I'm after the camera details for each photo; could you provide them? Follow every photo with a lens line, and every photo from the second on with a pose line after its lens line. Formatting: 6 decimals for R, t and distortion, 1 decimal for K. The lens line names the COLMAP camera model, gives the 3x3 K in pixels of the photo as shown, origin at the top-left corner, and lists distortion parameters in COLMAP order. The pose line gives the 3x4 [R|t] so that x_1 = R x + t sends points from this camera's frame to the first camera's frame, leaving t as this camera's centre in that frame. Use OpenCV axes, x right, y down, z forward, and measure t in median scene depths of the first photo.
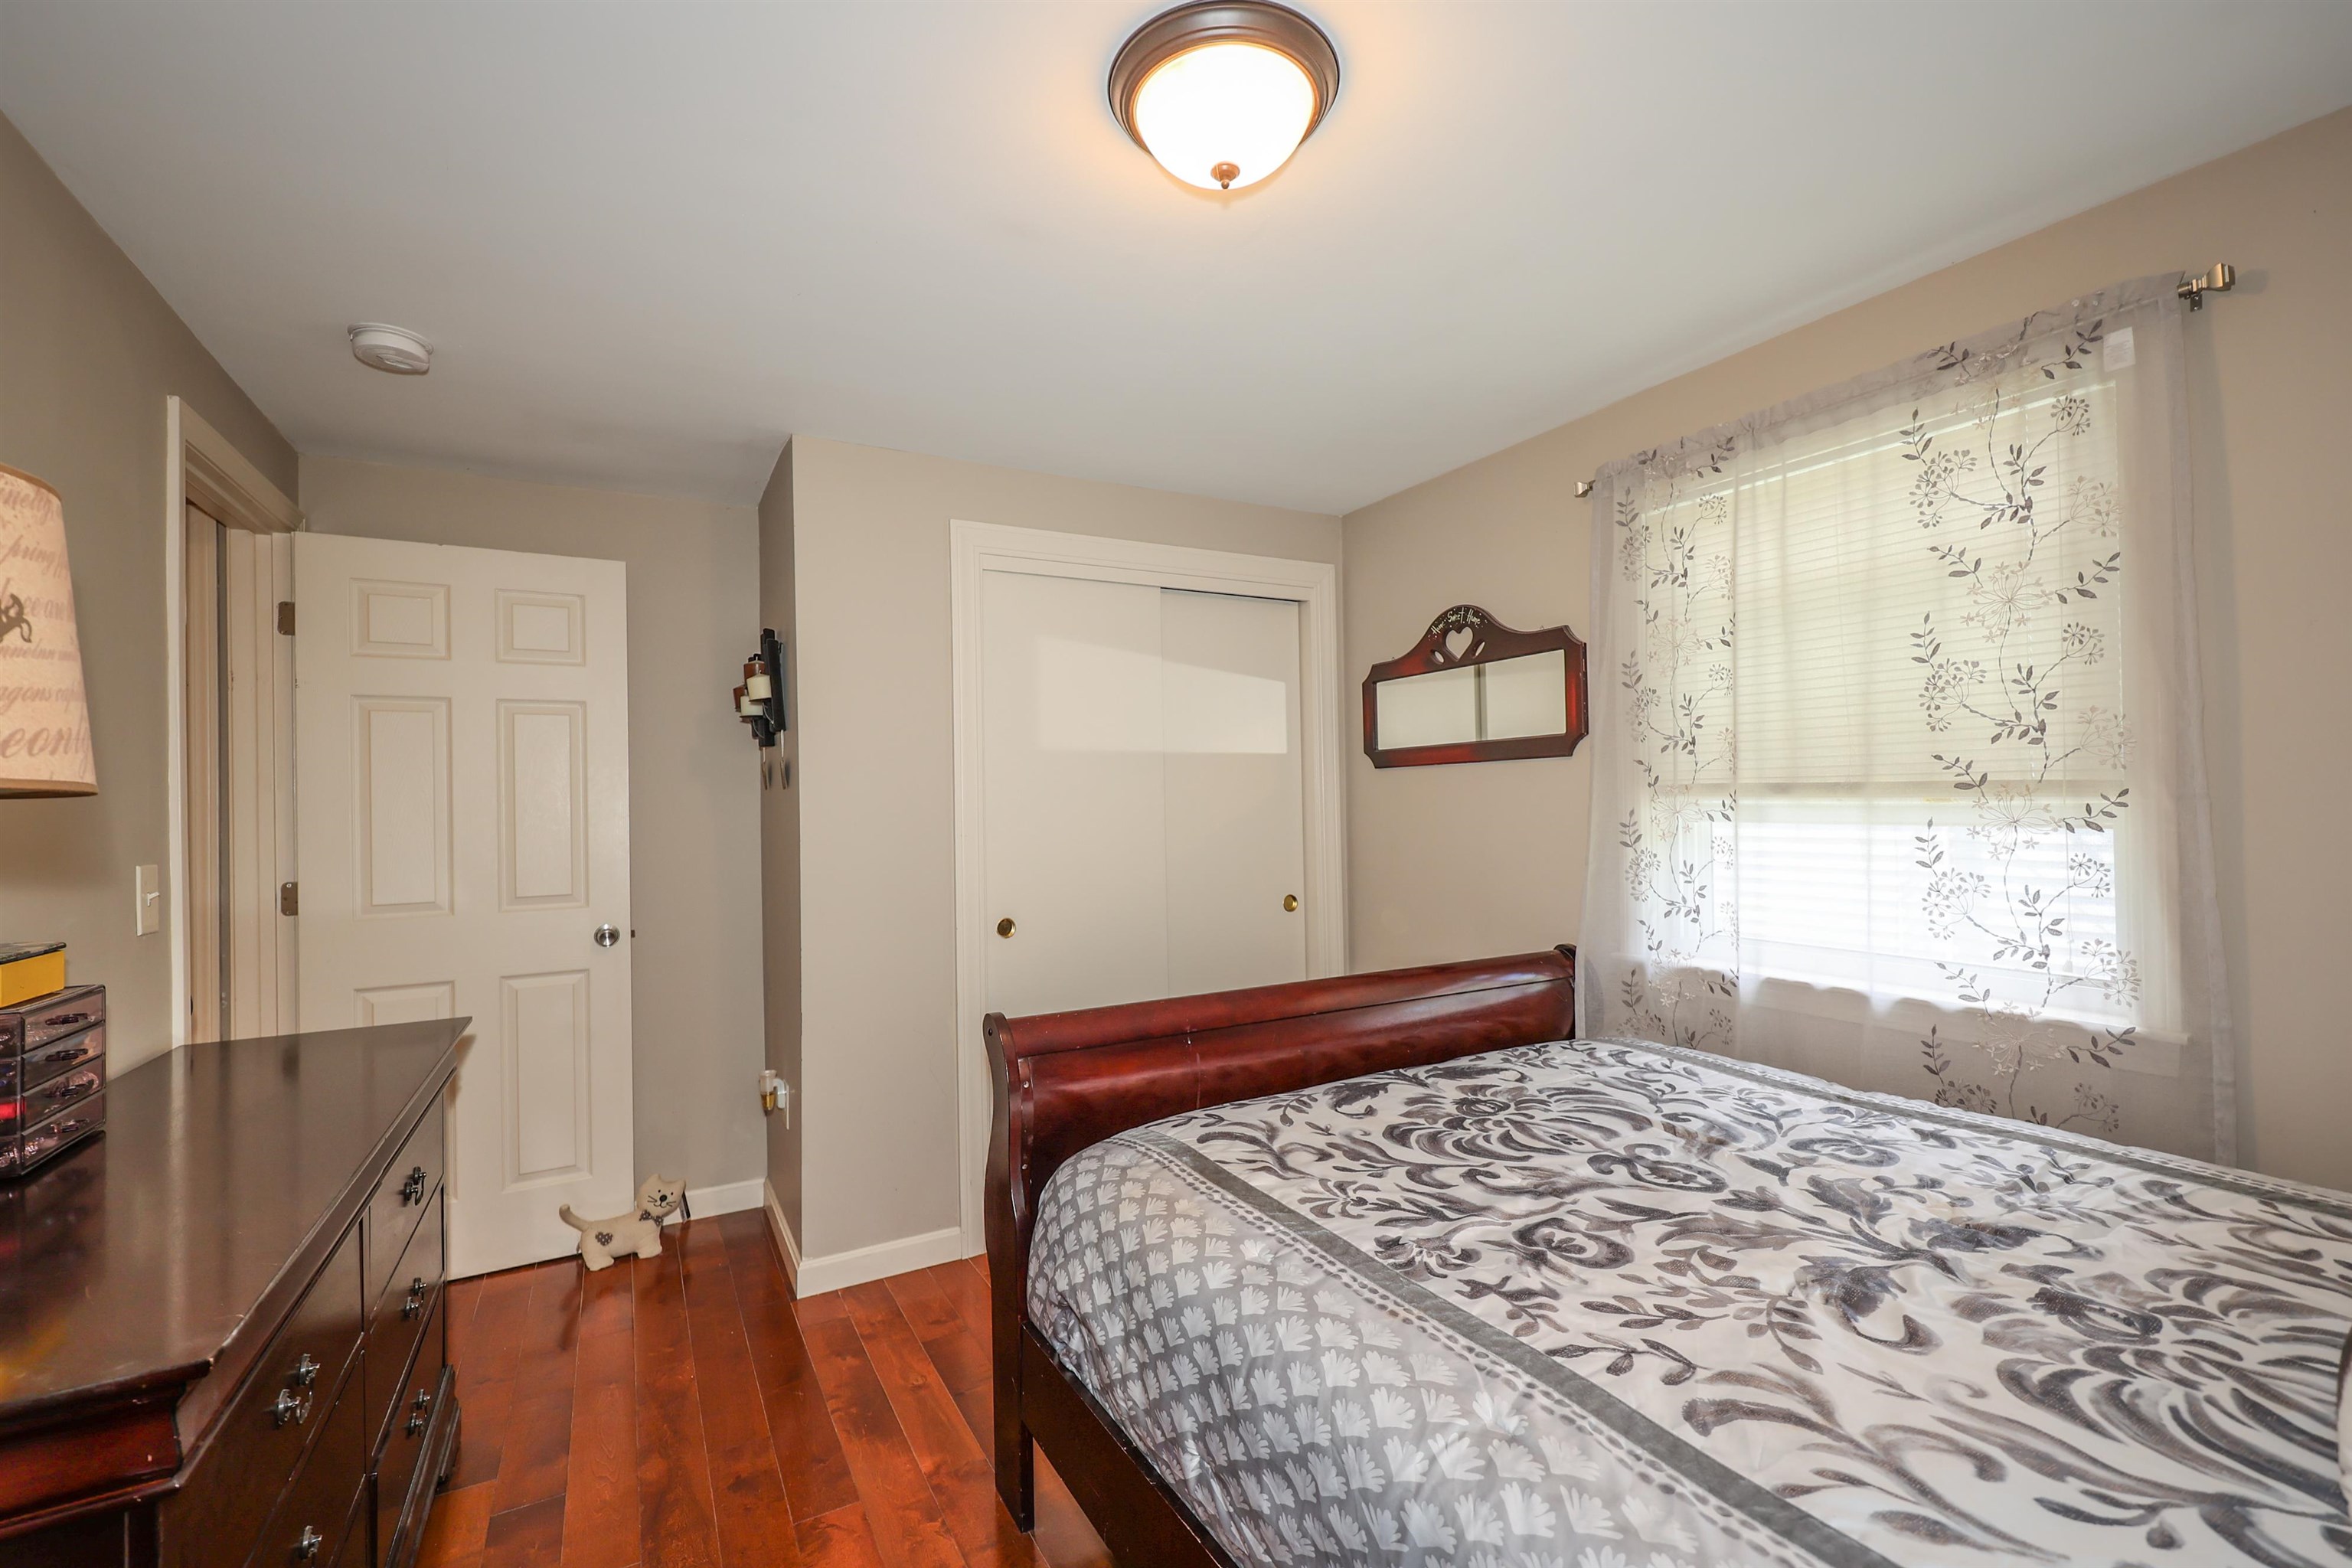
lens RADIAL K [[969.5, 0, 1172.1], [0, 969.5, 782.9], [0, 0, 1]] dist [0.001346, -0.000052]
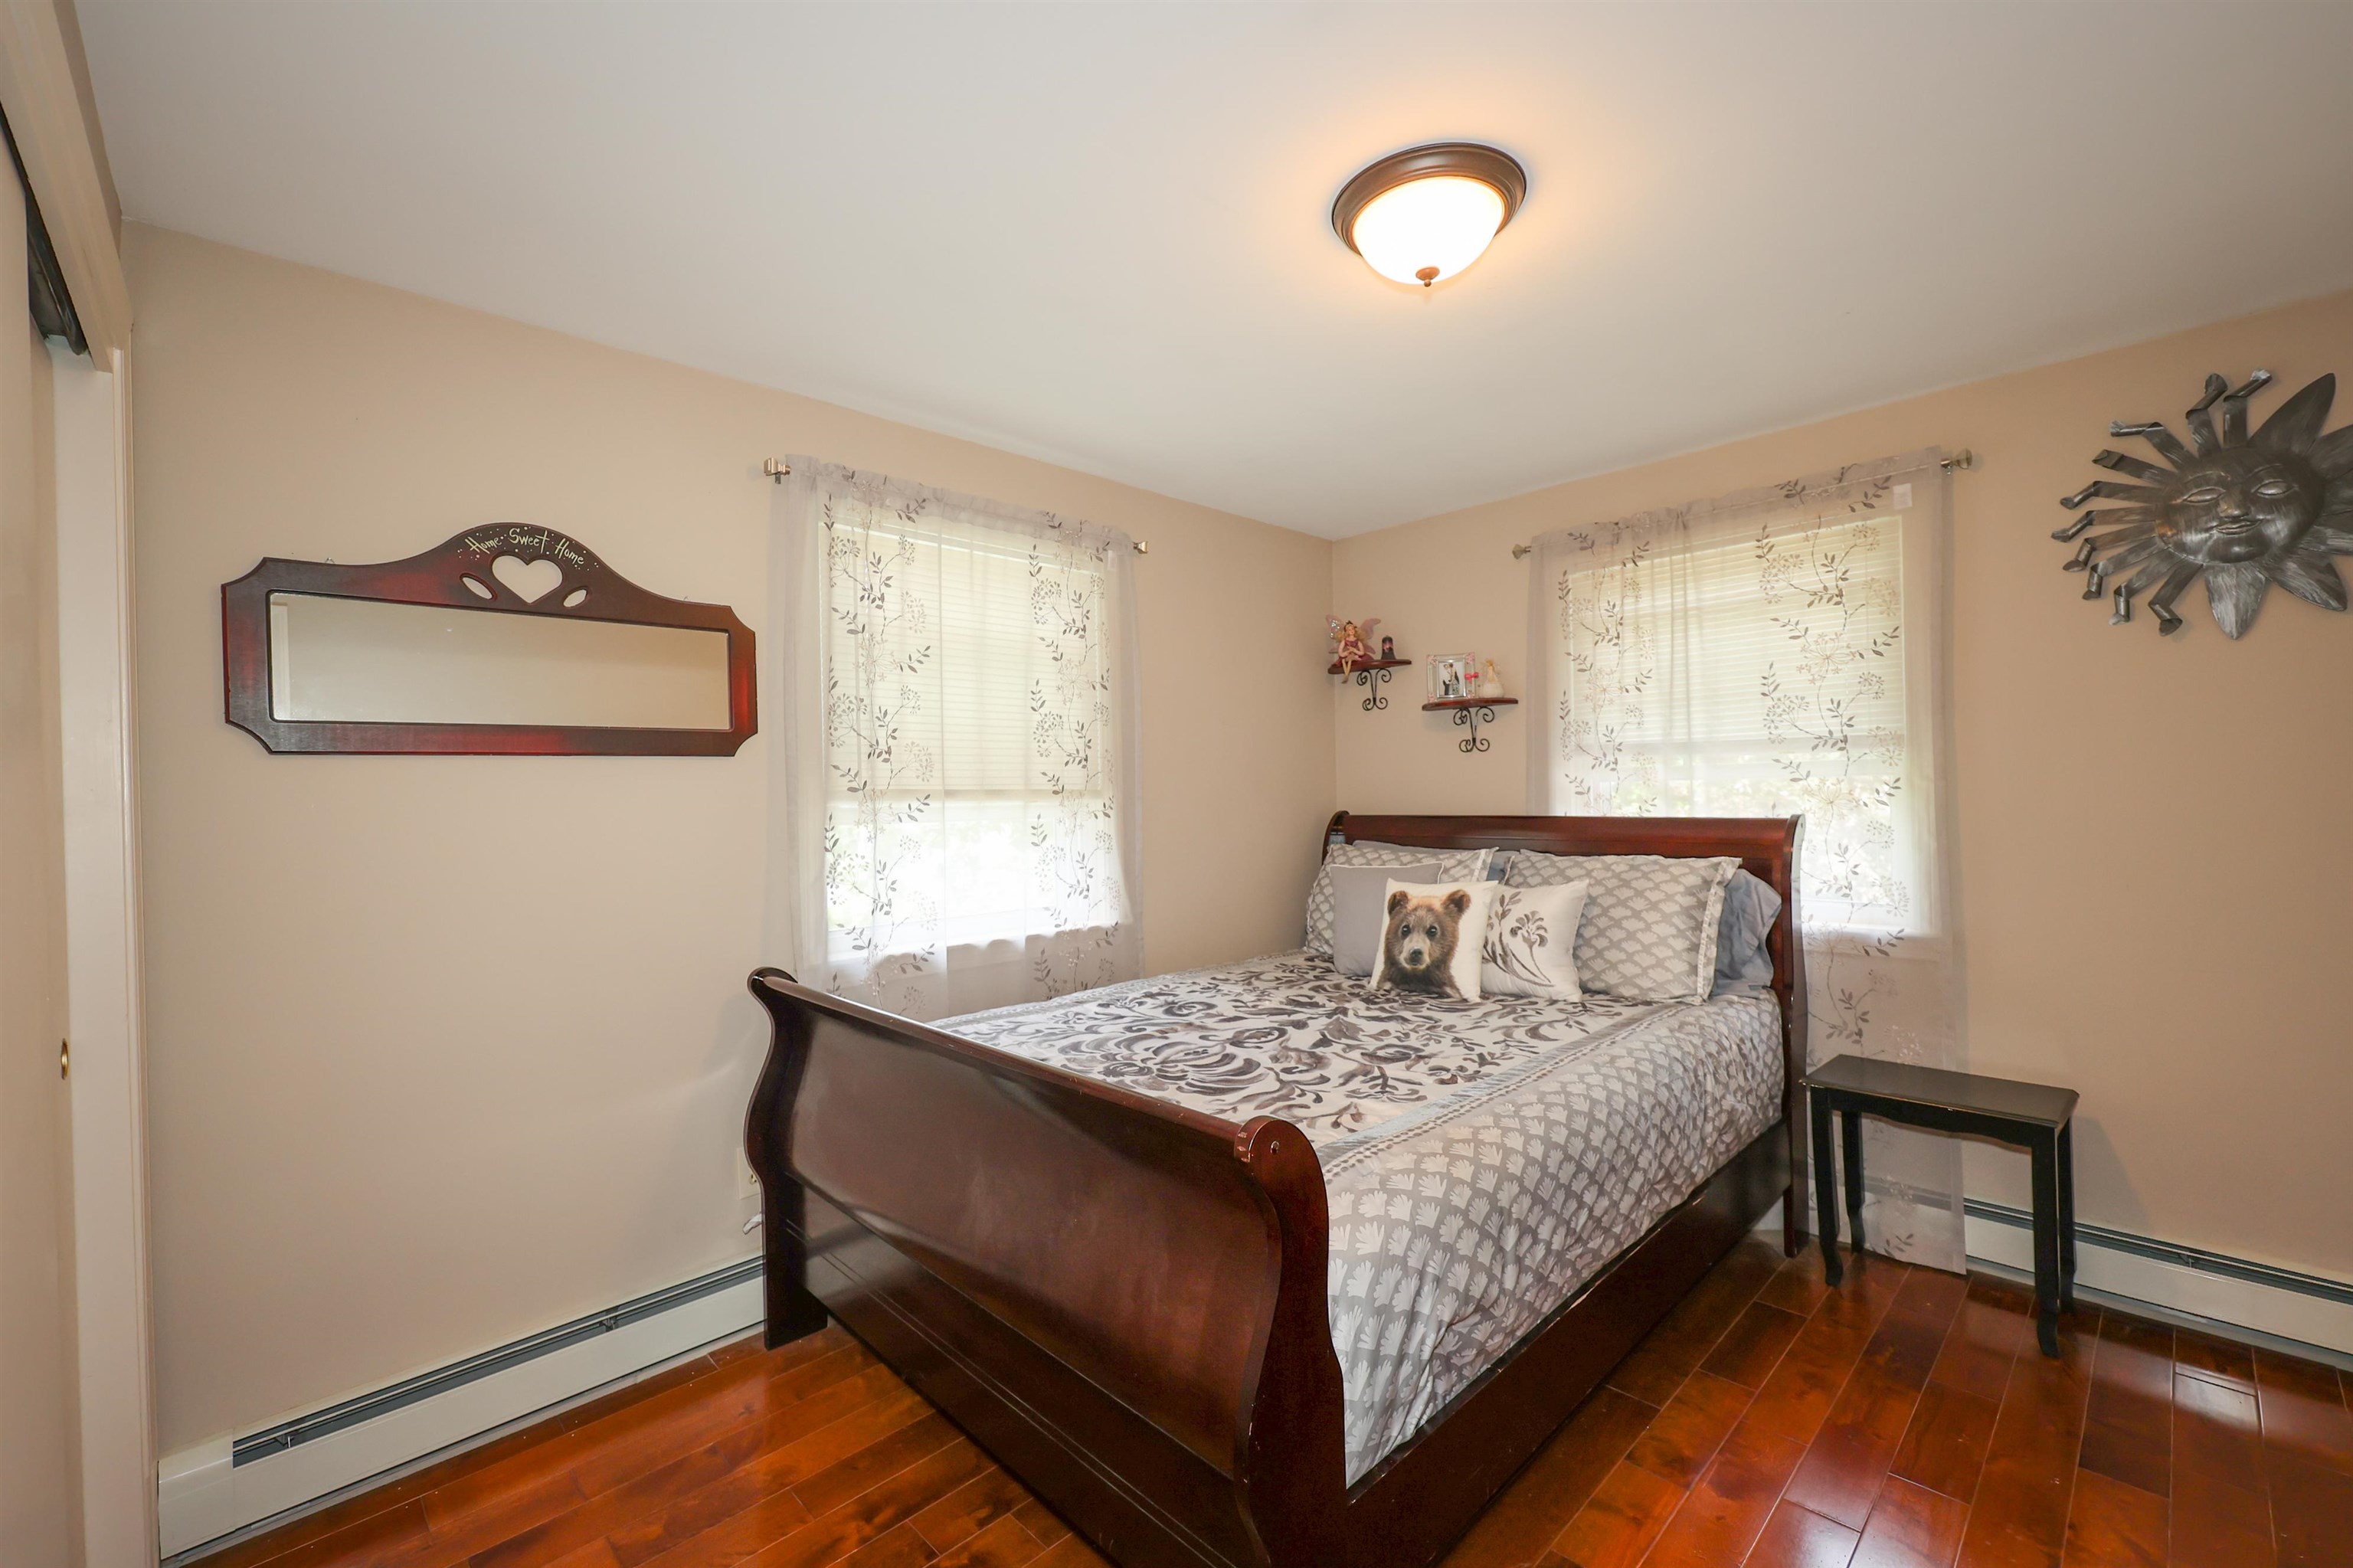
lens RADIAL K [[969.9, 0, 1172.6], [0, 969.9, 782.9], [0, 0, 1]] dist [0.001346, -0.000052]
pose [[-0.232156, 0.031673, 0.972163, -0.764890], [0.005604, 0.999497, -0.031225, 0.037738], [-0.972662, -0.001801, -0.232217, 1.170821]]
